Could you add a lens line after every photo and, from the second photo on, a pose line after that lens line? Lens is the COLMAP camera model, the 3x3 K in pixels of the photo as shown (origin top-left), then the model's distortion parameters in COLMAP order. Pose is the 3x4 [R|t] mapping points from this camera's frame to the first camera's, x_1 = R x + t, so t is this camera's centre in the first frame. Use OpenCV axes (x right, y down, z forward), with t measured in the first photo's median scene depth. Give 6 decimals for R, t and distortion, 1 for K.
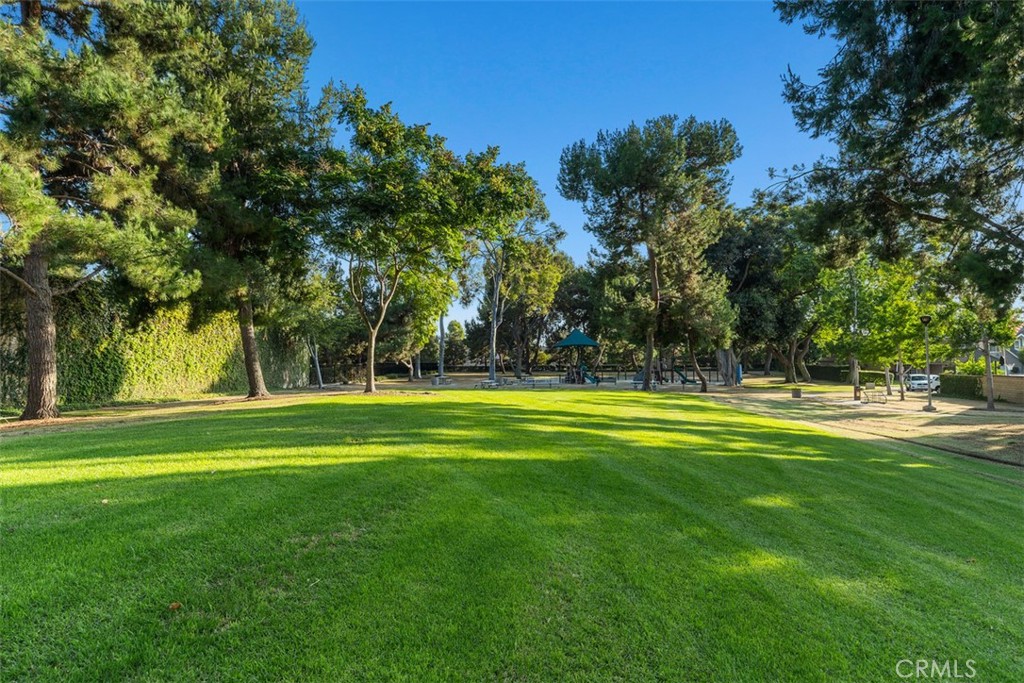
lens RADIAL K [[585.4, 0, 512.0], [0, 585.4, 341.5], [0, 0, 1]] dist [0.017656, -0.000049]
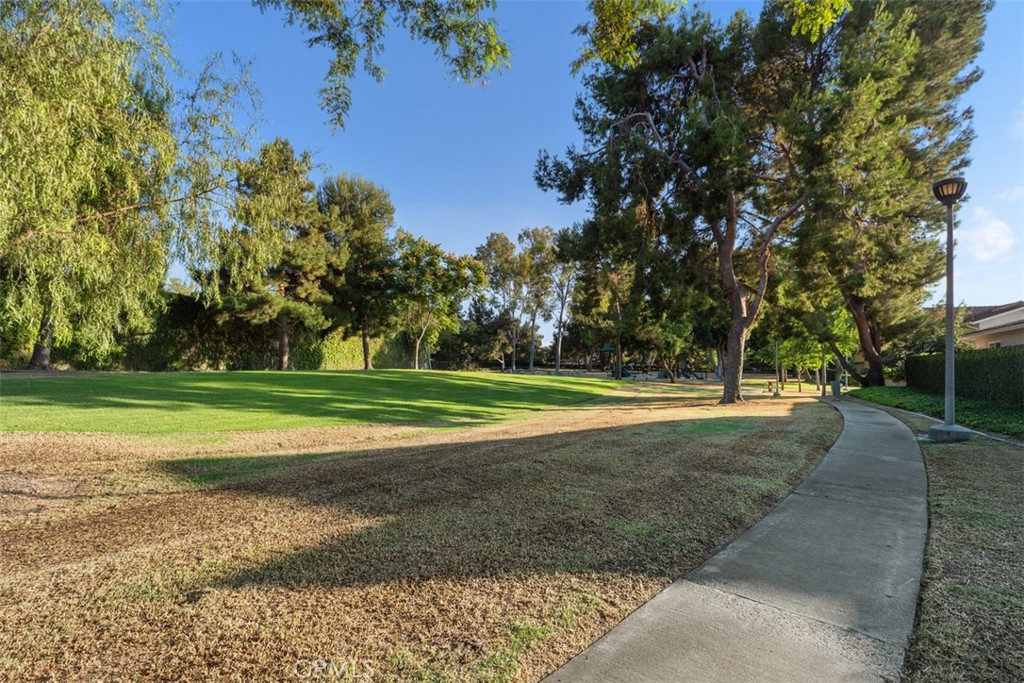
lens RADIAL K [[499.1, 0, 512.0], [0, 499.1, 341.5], [0, 0, 1]] dist [0.000759, 0.000045]
pose [[0.956321, 0.012175, -0.292064, 0.761548], [-0.014576, 0.999875, -0.006045, -0.011586], [0.291954, 0.010038, 0.956380, -0.774559]]
